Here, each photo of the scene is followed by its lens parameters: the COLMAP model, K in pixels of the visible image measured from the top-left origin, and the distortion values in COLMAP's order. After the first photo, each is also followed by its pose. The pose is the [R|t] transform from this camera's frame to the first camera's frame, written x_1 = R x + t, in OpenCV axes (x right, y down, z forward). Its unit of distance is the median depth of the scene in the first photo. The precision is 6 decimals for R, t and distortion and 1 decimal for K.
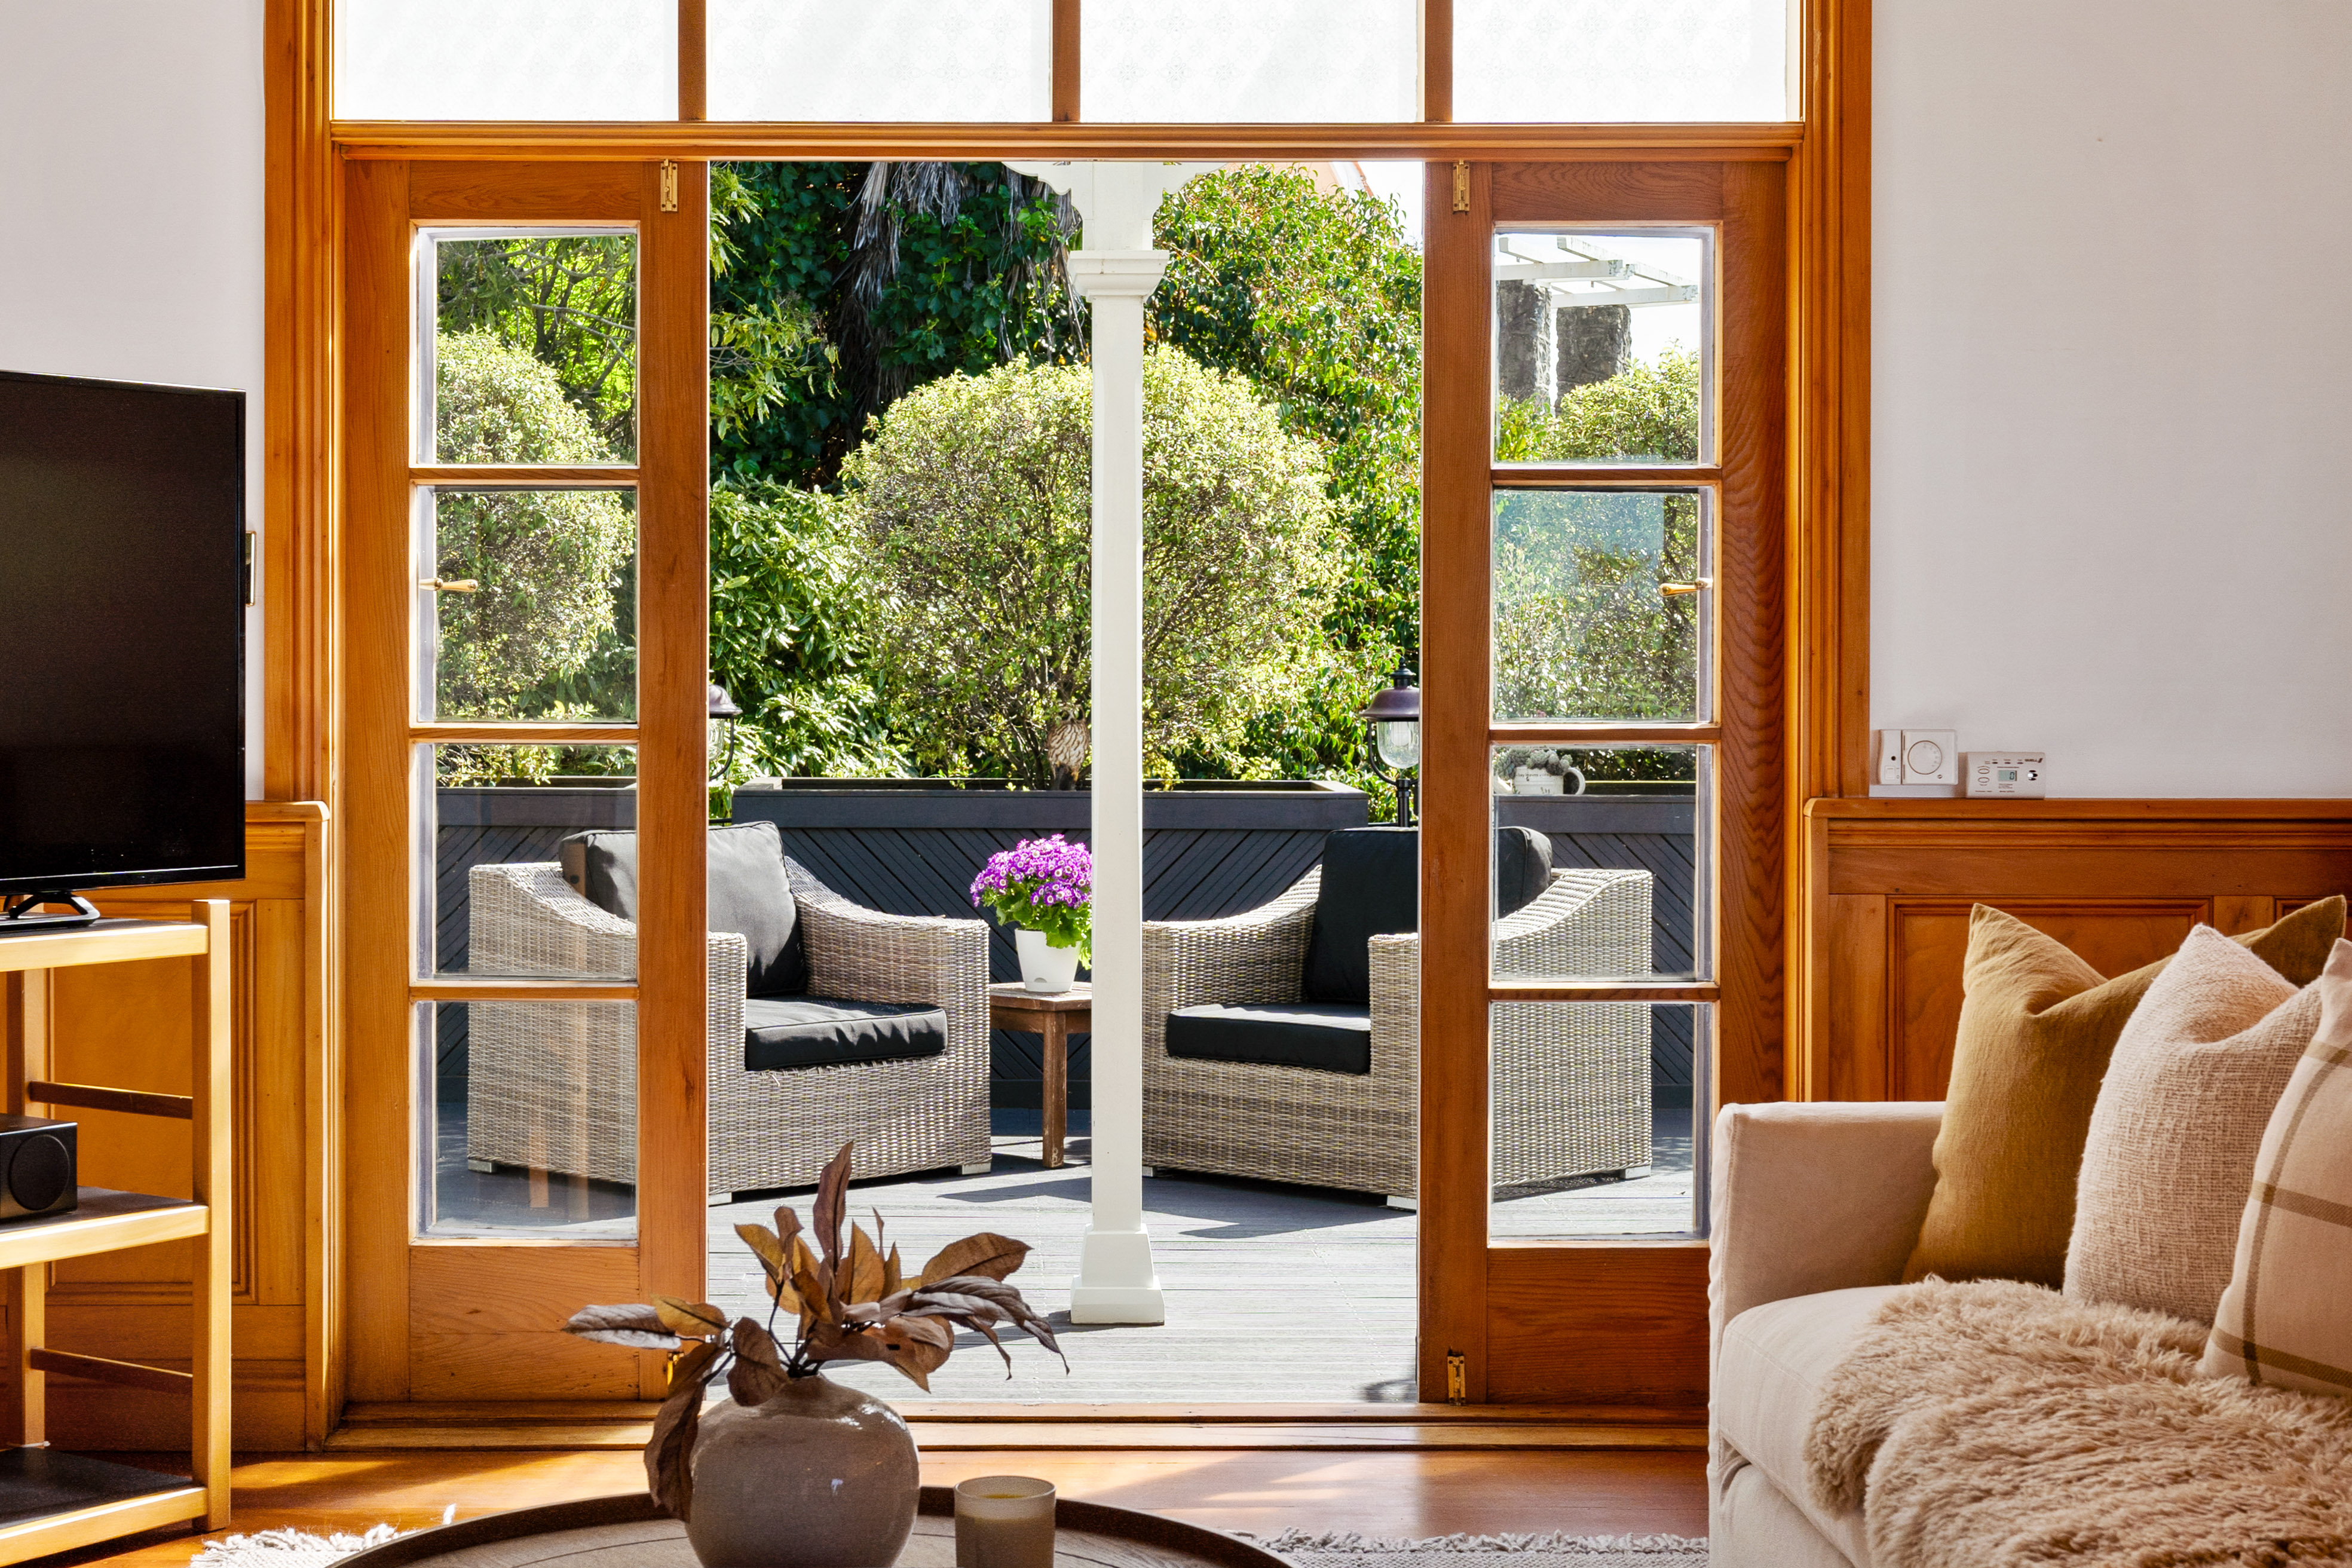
lens RADIAL K [[4439.9, 0, 1176.0], [0, 4439.9, 784.0], [0, 0, 1]] dist [0.061721, -0.018741]
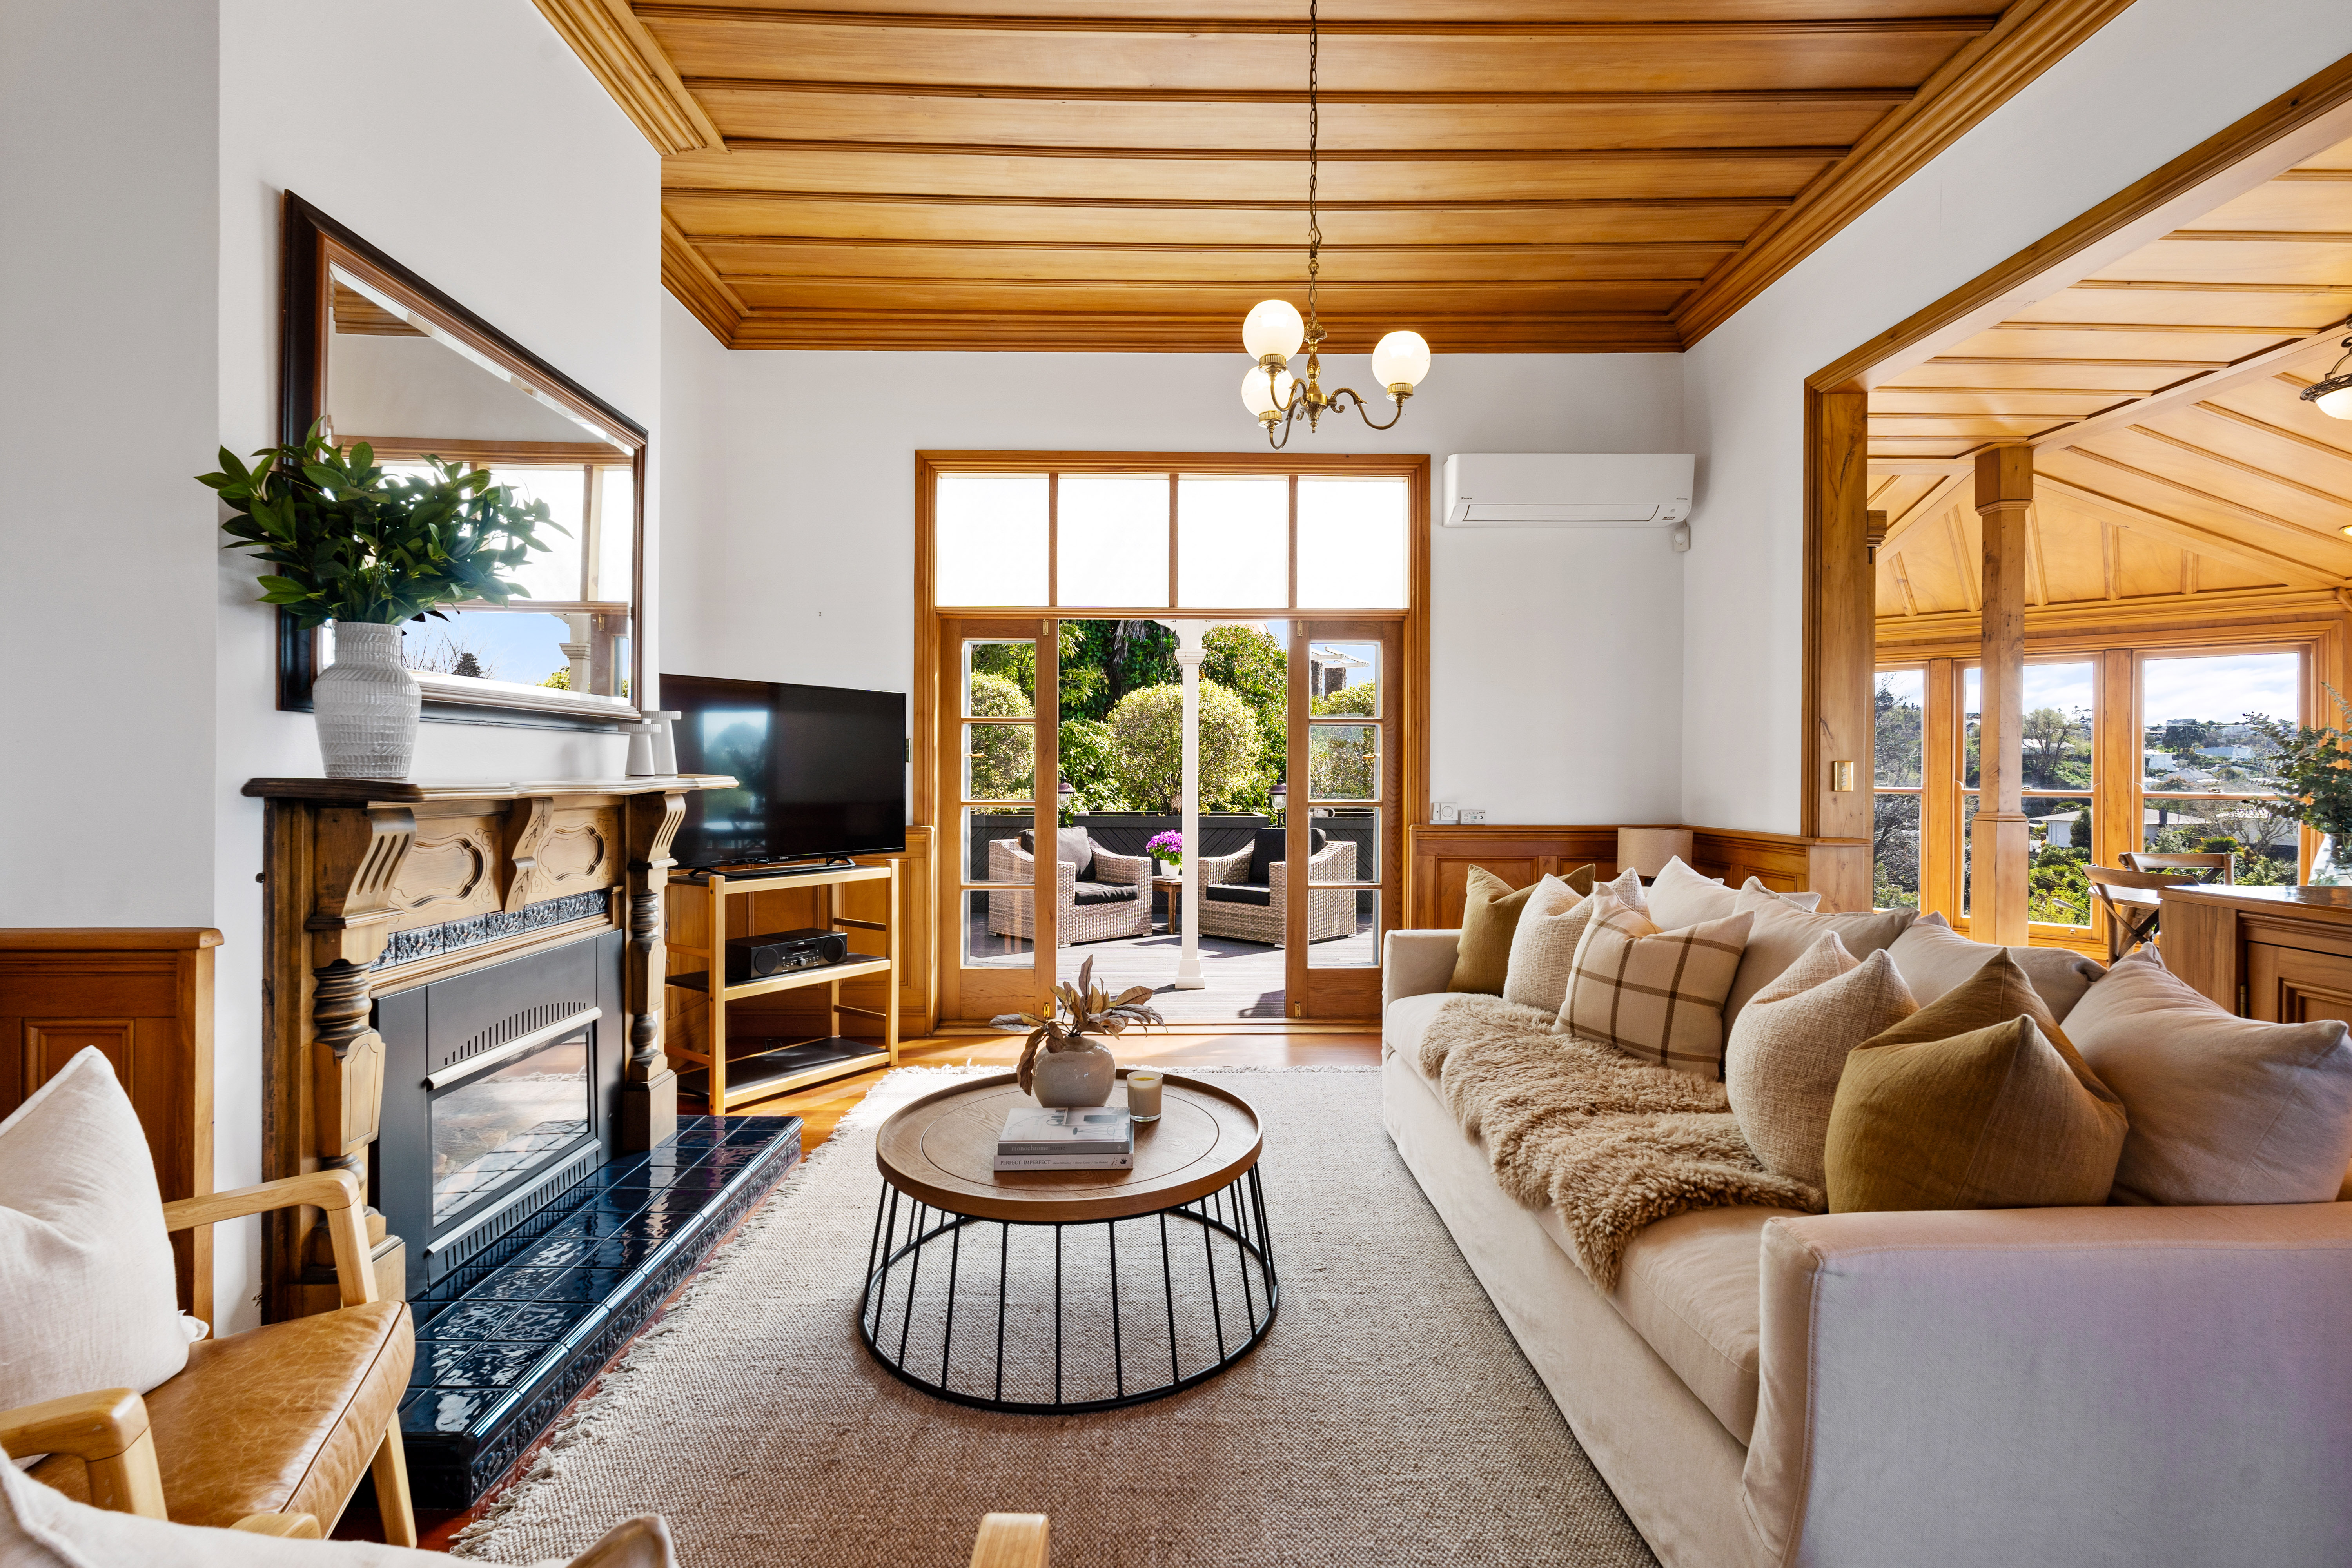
lens RADIAL K [[1062.4, 0, 1239.0], [0, 1062.4, 786.4], [0, 0, 1]] dist [-0.000282, -0.000004]
pose [[0.999822, 0.001491, 0.018812, 0.007516], [-0.001552, 0.999994, 0.003228, -0.025465], [-0.018807, -0.003257, 0.999818, 0.251621]]
